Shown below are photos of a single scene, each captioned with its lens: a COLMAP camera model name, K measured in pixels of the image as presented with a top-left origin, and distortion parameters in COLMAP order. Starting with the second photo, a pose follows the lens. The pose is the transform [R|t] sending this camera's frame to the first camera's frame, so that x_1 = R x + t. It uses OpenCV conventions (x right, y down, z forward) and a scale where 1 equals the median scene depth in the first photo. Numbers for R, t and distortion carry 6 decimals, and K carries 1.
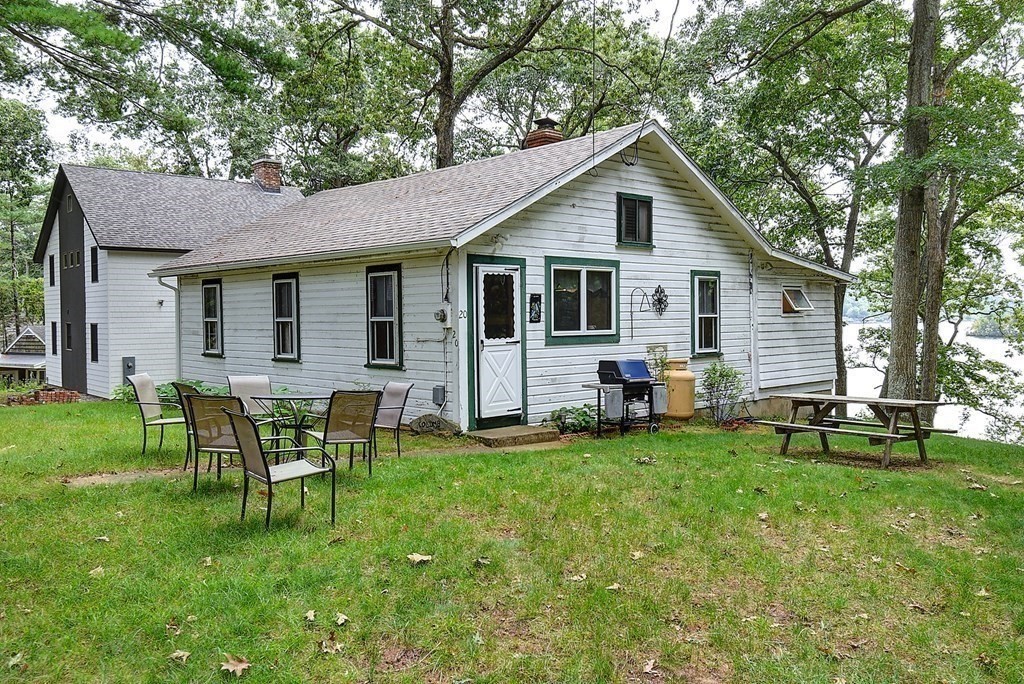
lens RADIAL K [[854.5, 0, 506.4], [0, 854.5, 336.0], [0, 0, 1]] dist [0.013128, -0.008622]
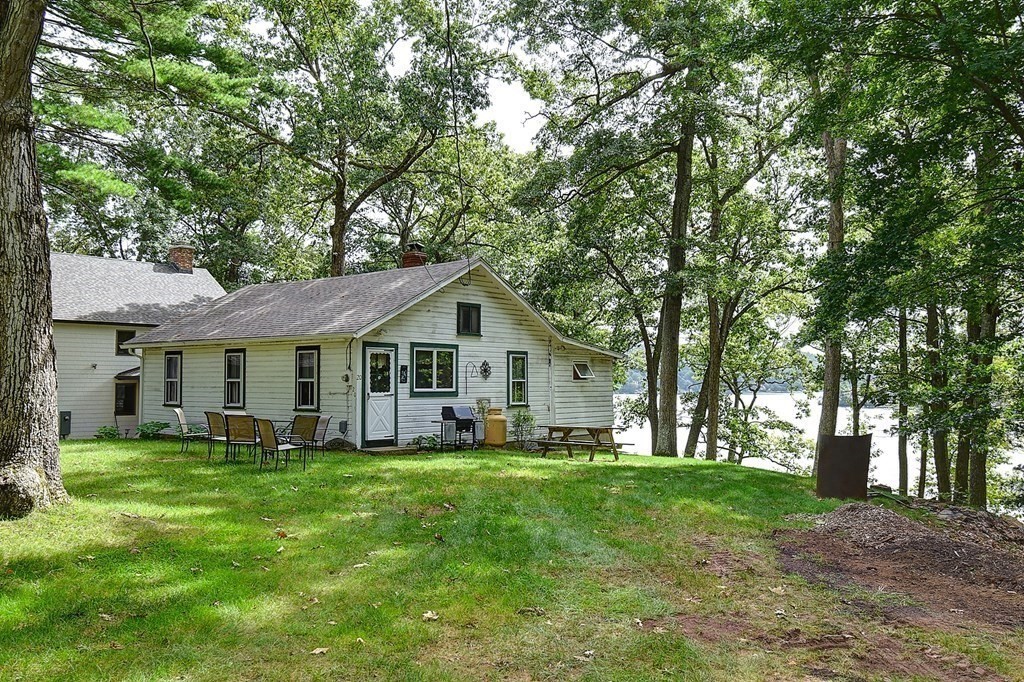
lens RADIAL K [[854.5, 0, 515.9], [0, 854.5, 342.1], [0, 0, 1]] dist [0.013128, -0.008622]
pose [[0.988487, 0.016831, 0.150366, -0.000373], [-0.006122, 0.997429, -0.071401, 0.017087], [-0.151181, 0.069658, 0.986049, -0.513727]]
